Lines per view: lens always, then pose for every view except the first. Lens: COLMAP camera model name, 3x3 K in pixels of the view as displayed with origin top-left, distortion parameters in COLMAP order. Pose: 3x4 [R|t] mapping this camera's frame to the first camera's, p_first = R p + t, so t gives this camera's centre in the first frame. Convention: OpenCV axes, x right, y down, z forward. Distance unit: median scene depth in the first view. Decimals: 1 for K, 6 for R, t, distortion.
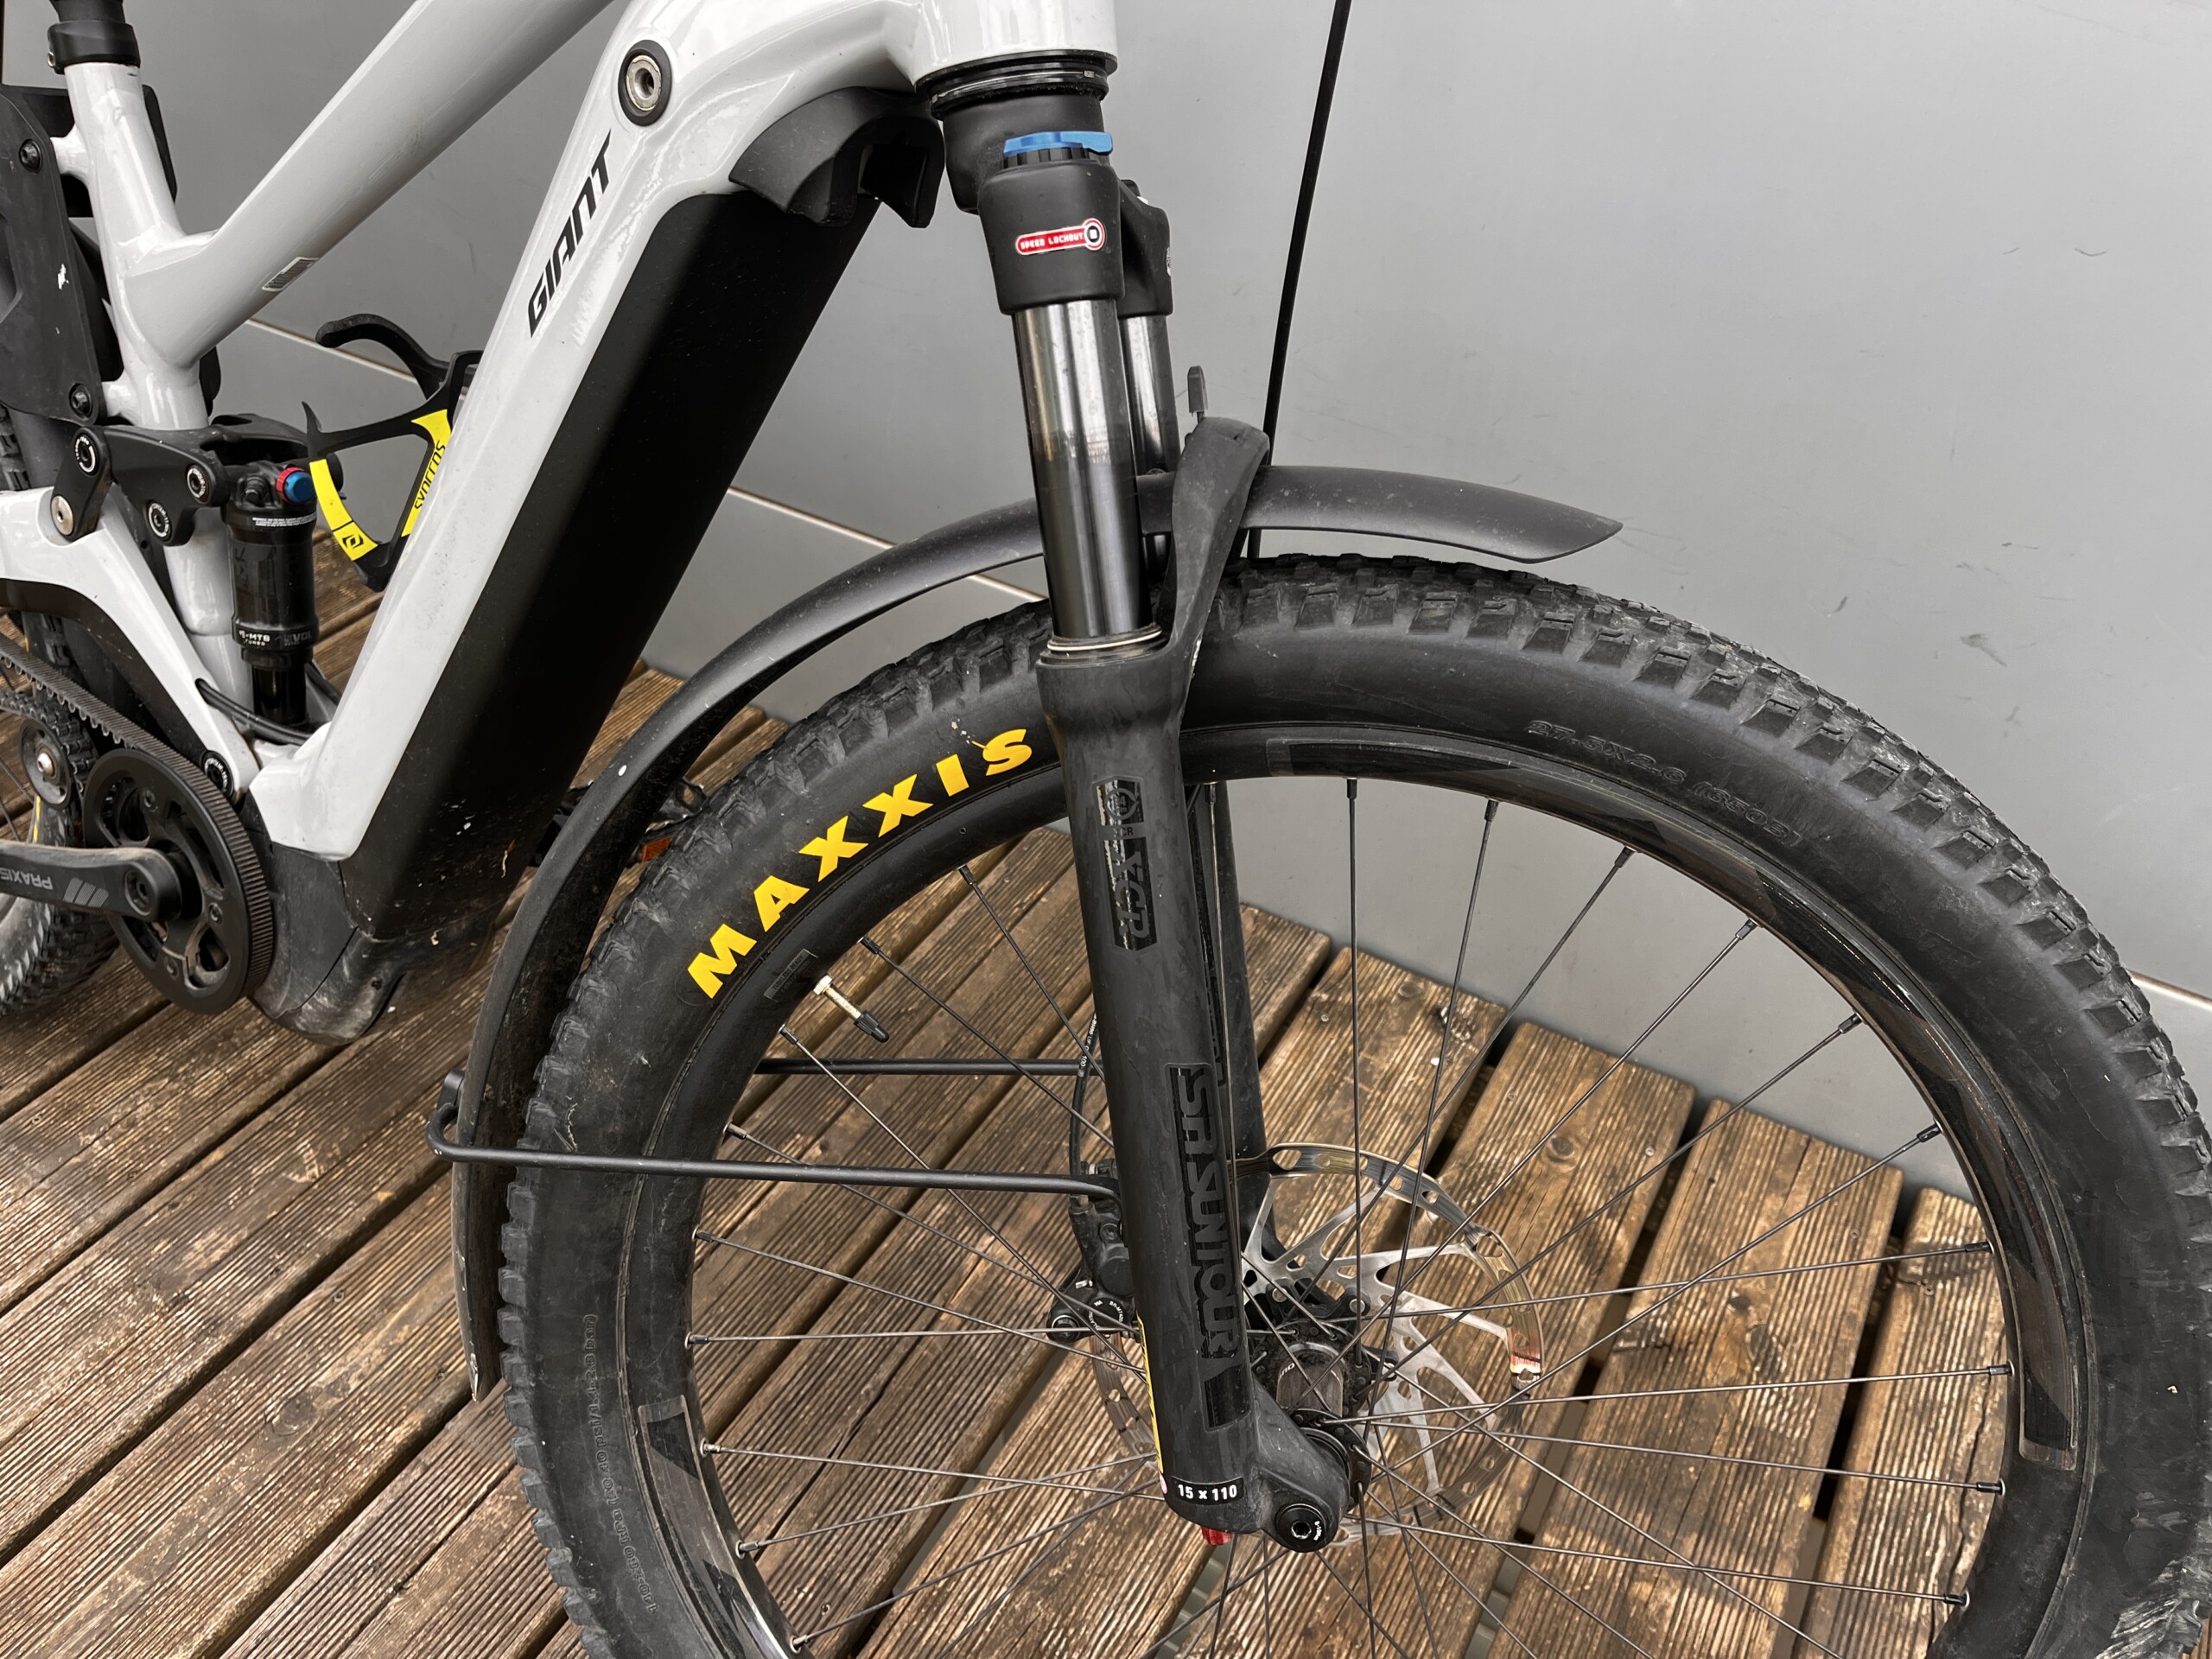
lens RADIAL K [[1693.2, 0, 1106.0], [0, 1693.2, 829.5], [0, 0, 1]] dist [0.075349, -0.126331]
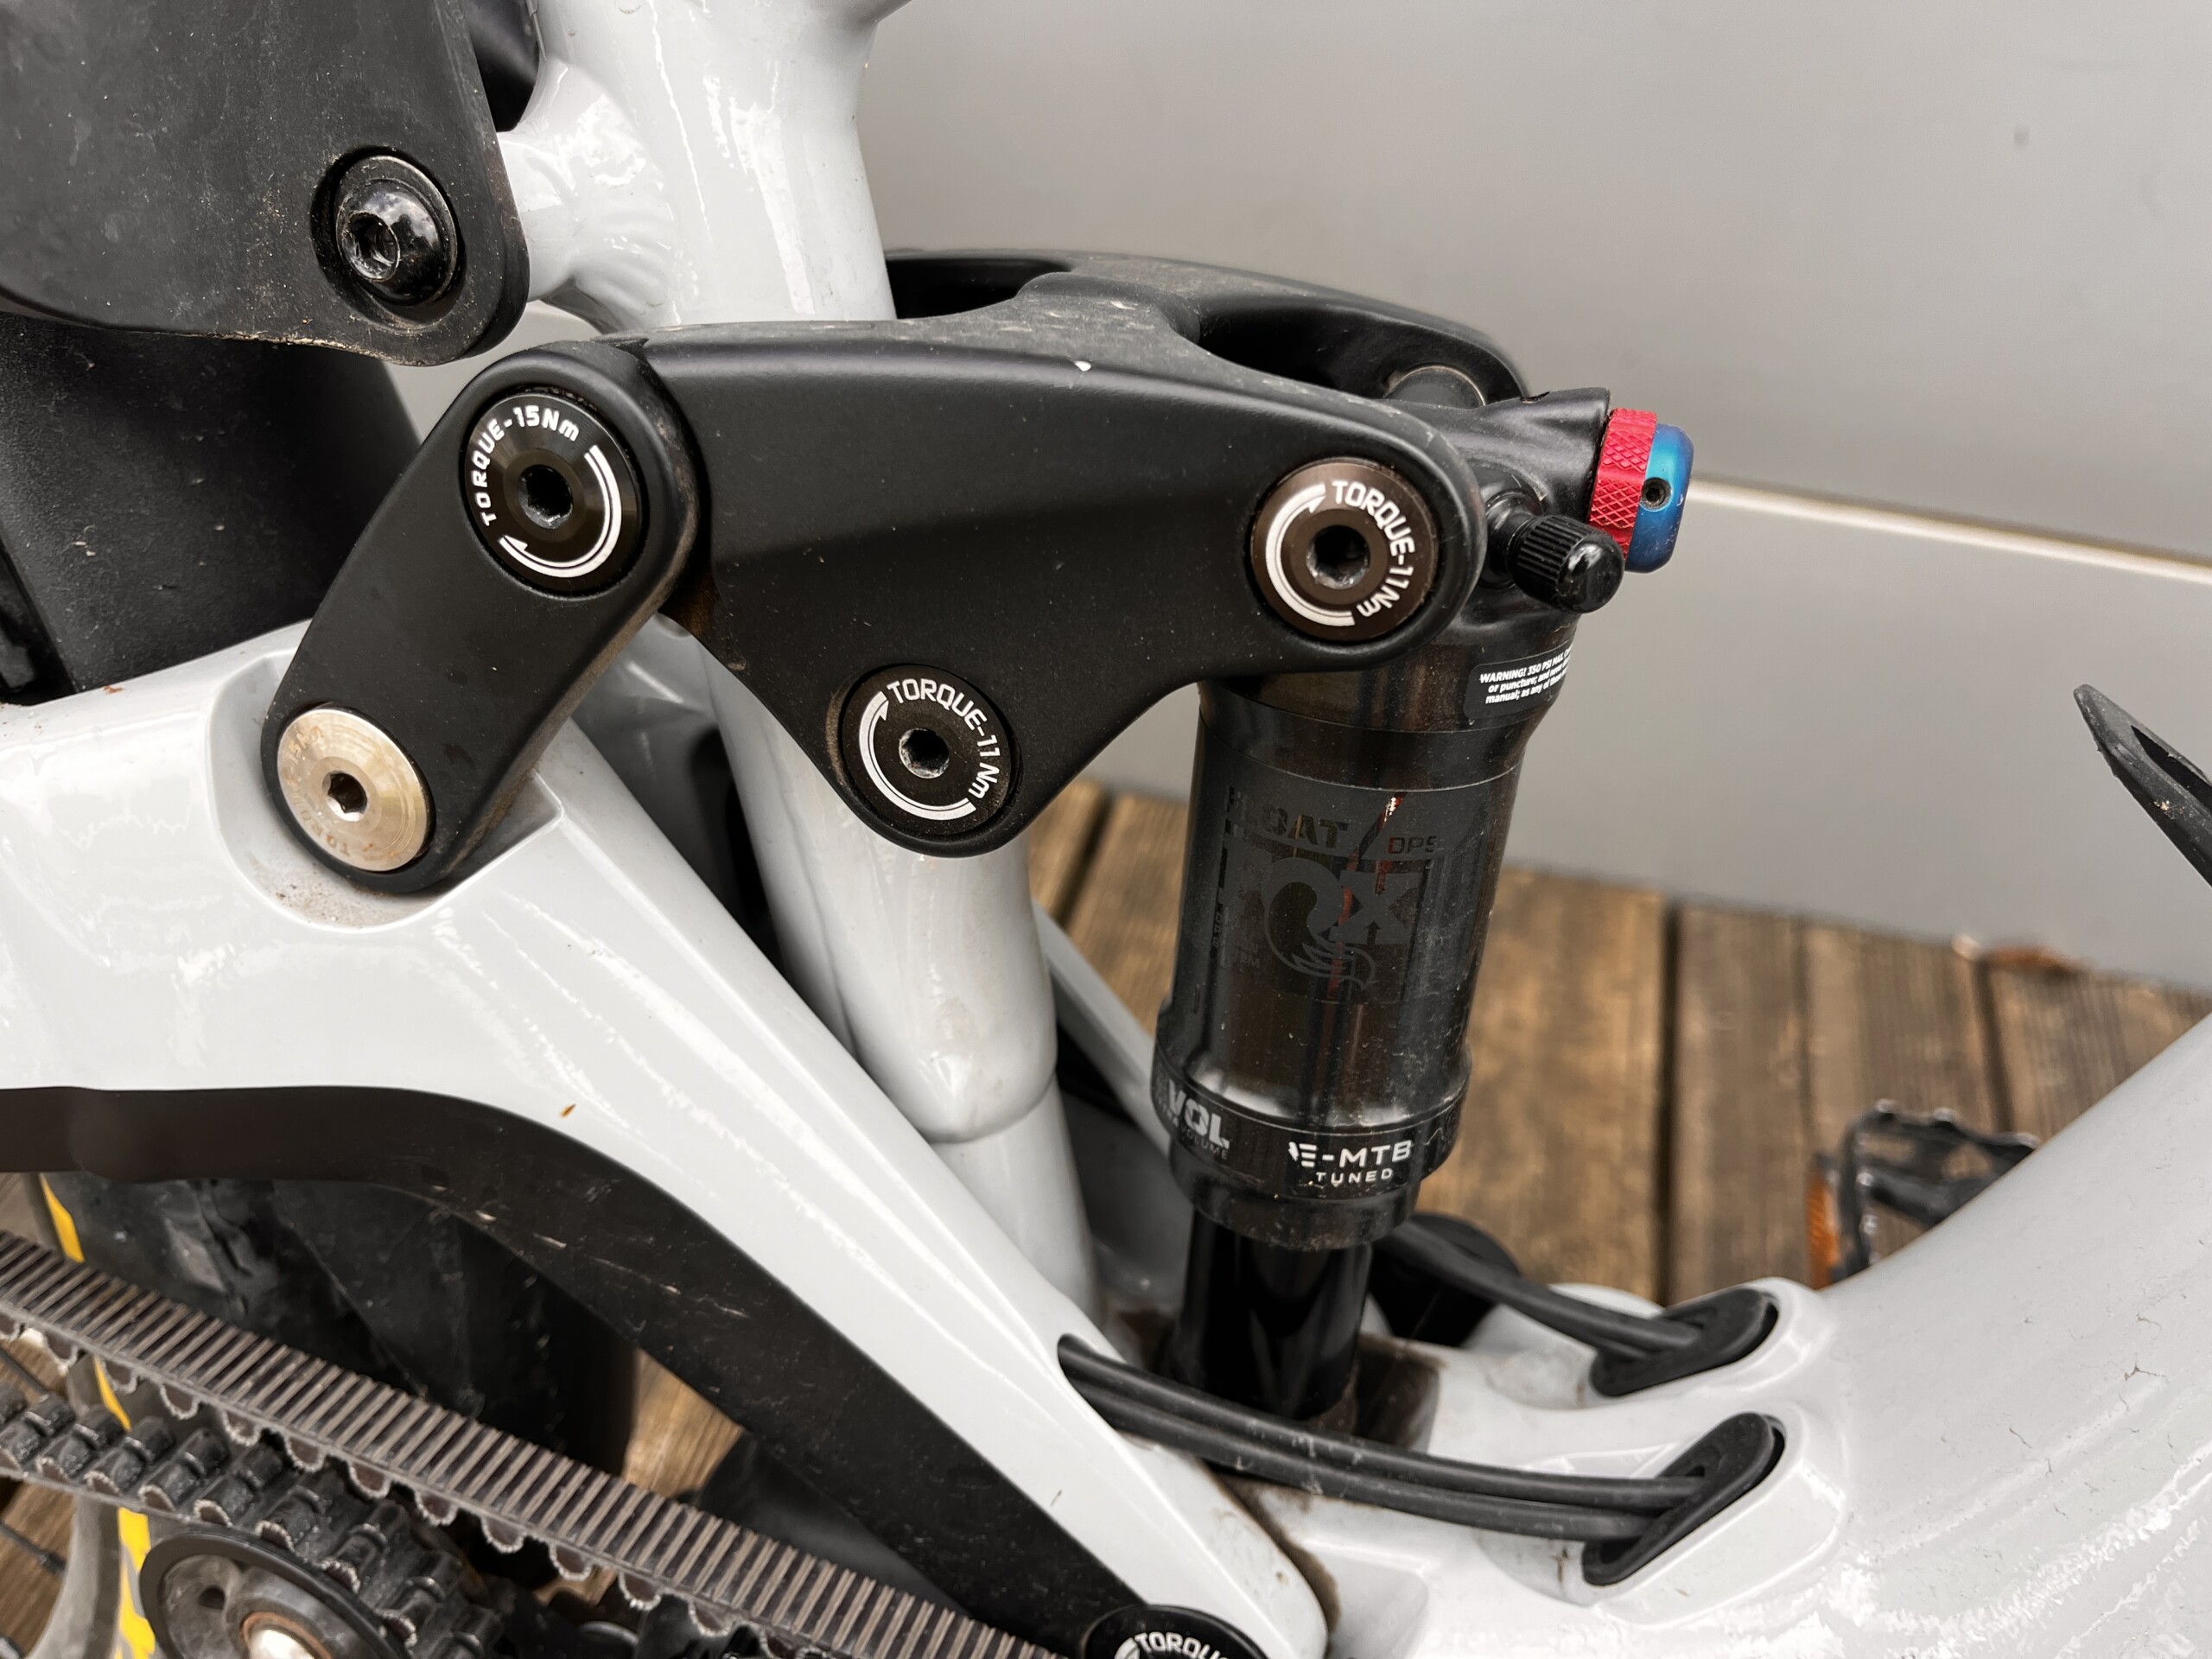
lens RADIAL K [[1693.2, 0, 1106.0], [0, 1693.2, 829.5], [0, 0, 1]] dist [0.075349, -0.126331]
pose [[0.965048, -0.179450, 0.190997, -0.581994], [0.166832, 0.982707, 0.080342, -0.187524], [-0.202112, -0.045669, 0.978297, 0.798283]]
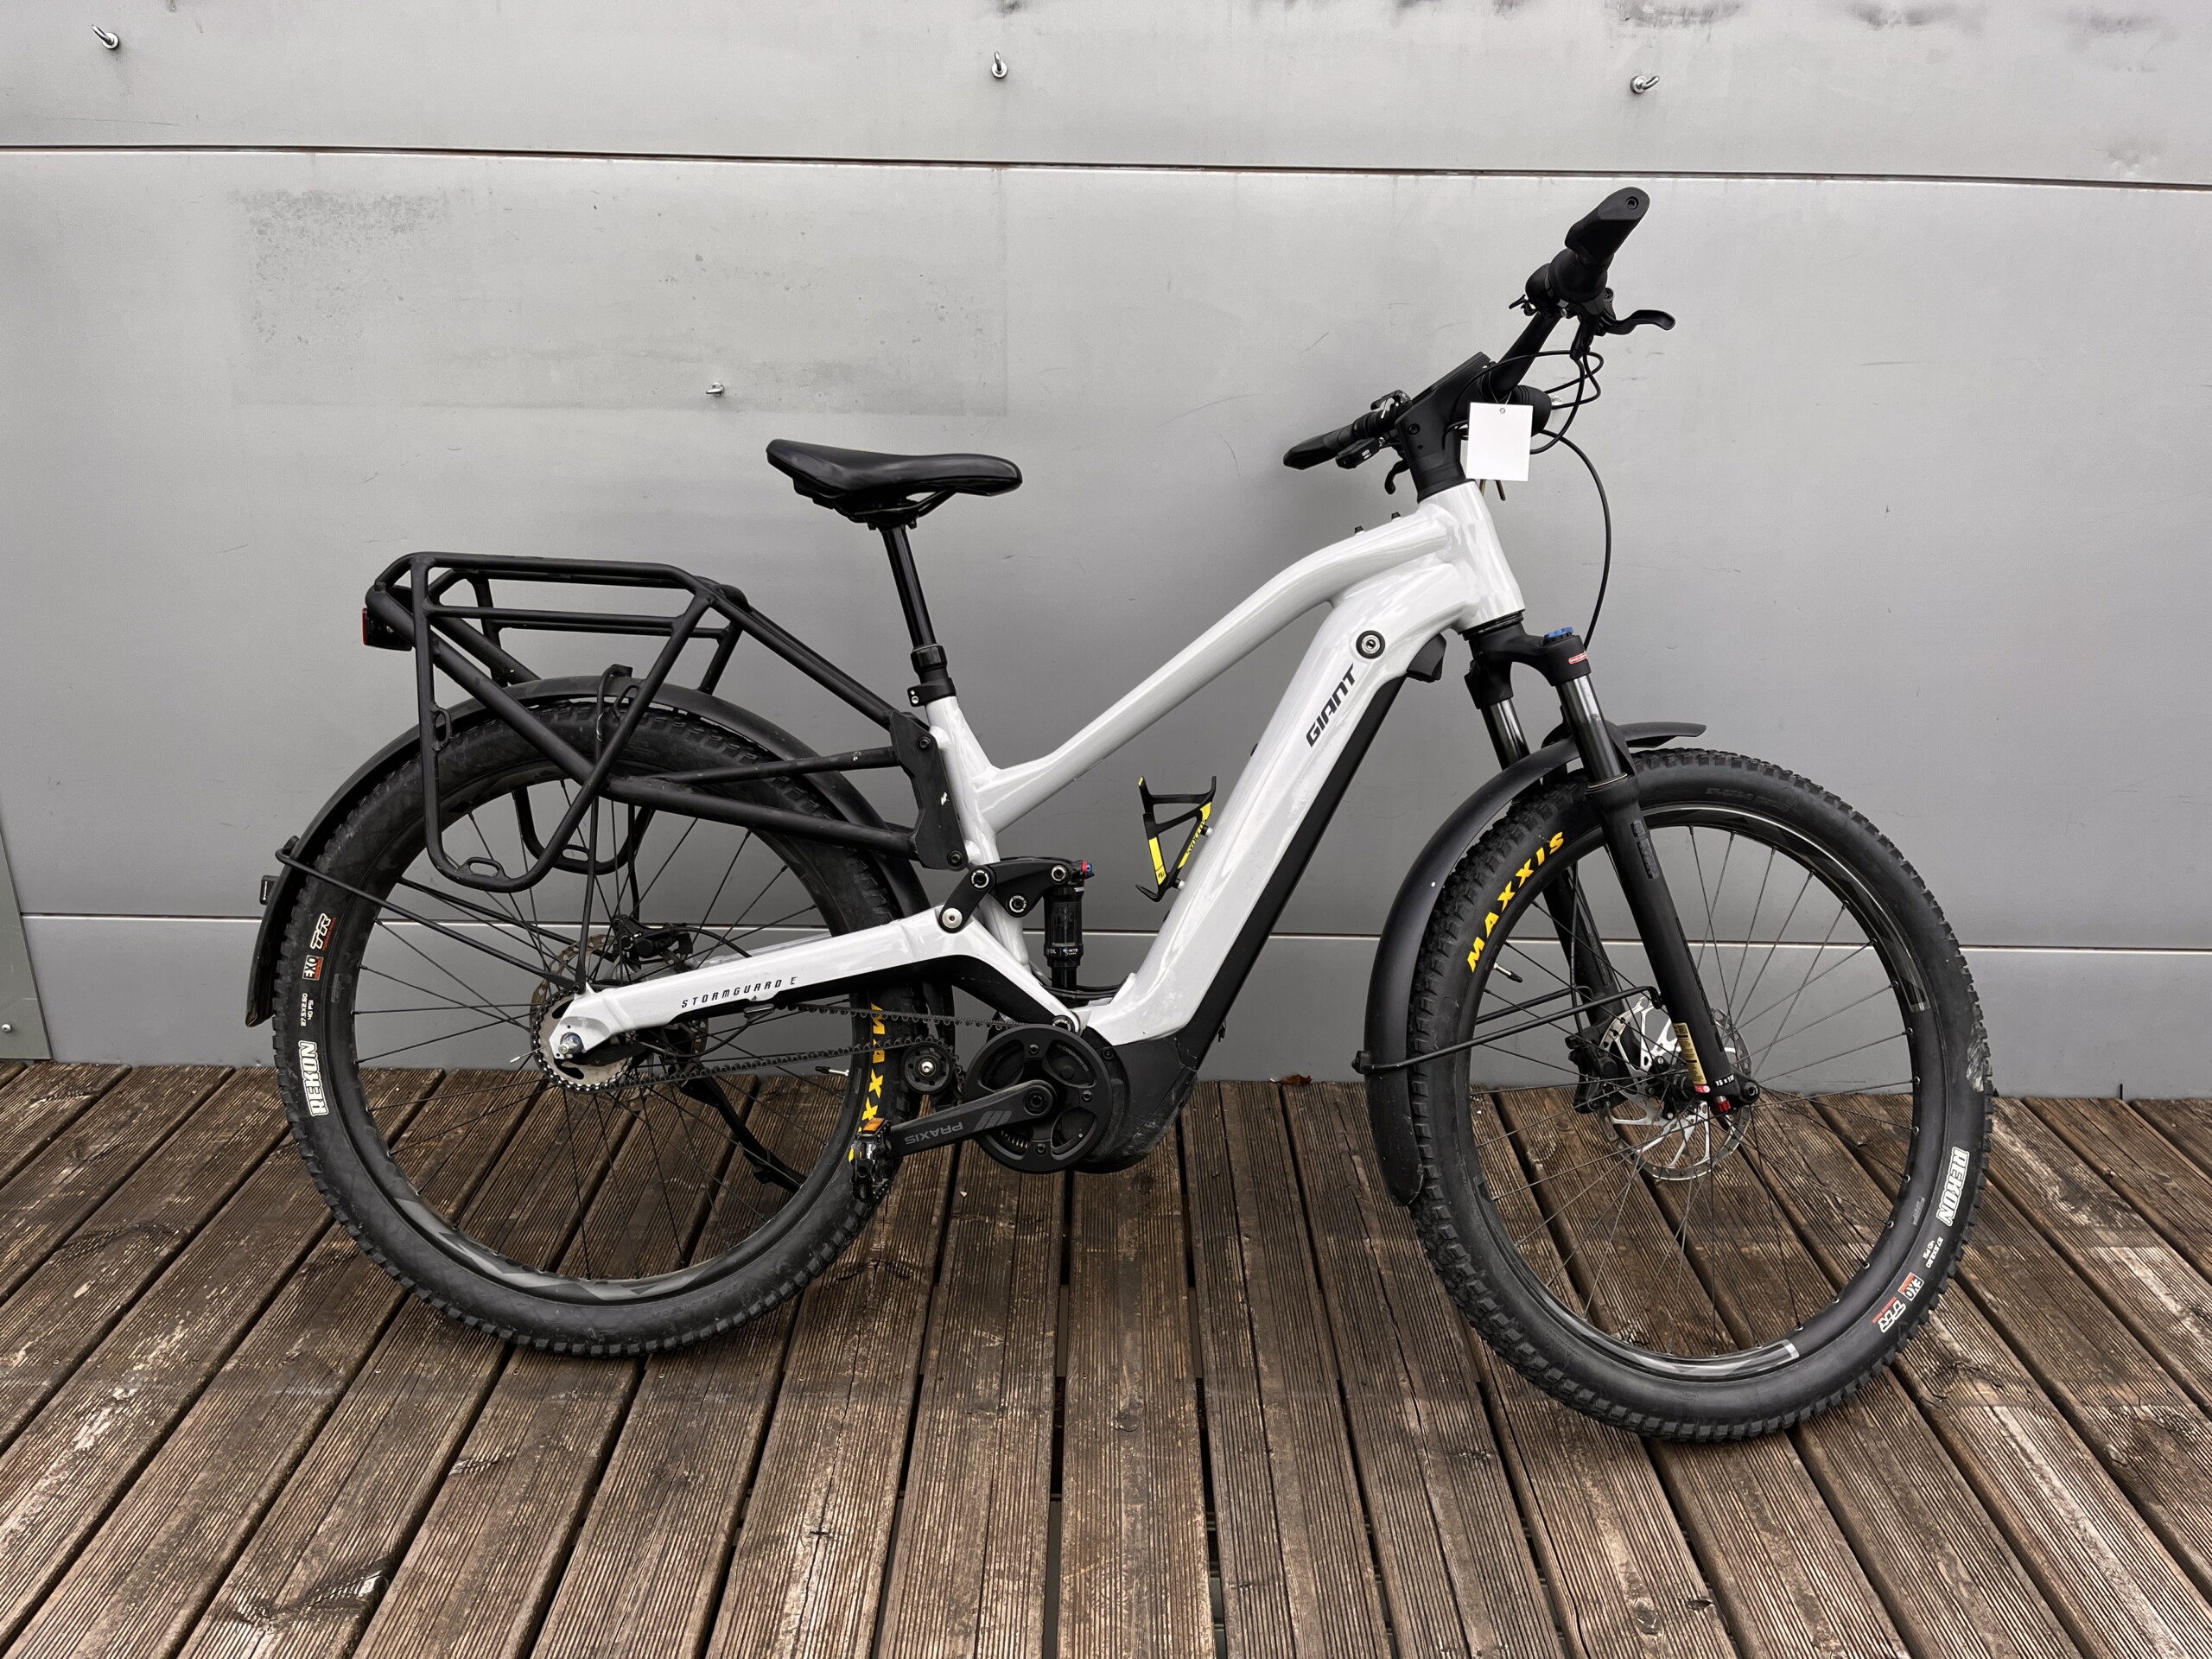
lens RADIAL K [[1682.5, 0, 1106.0], [0, 1682.5, 829.5], [0, 0, 1]] dist [0.143099, -0.359166]
pose [[0.867389, -0.182280, 0.463044, -1.373807], [0.328371, 0.908812, -0.257356, 0.281795], [-0.373910, 0.375279, 0.848149, -0.737931]]
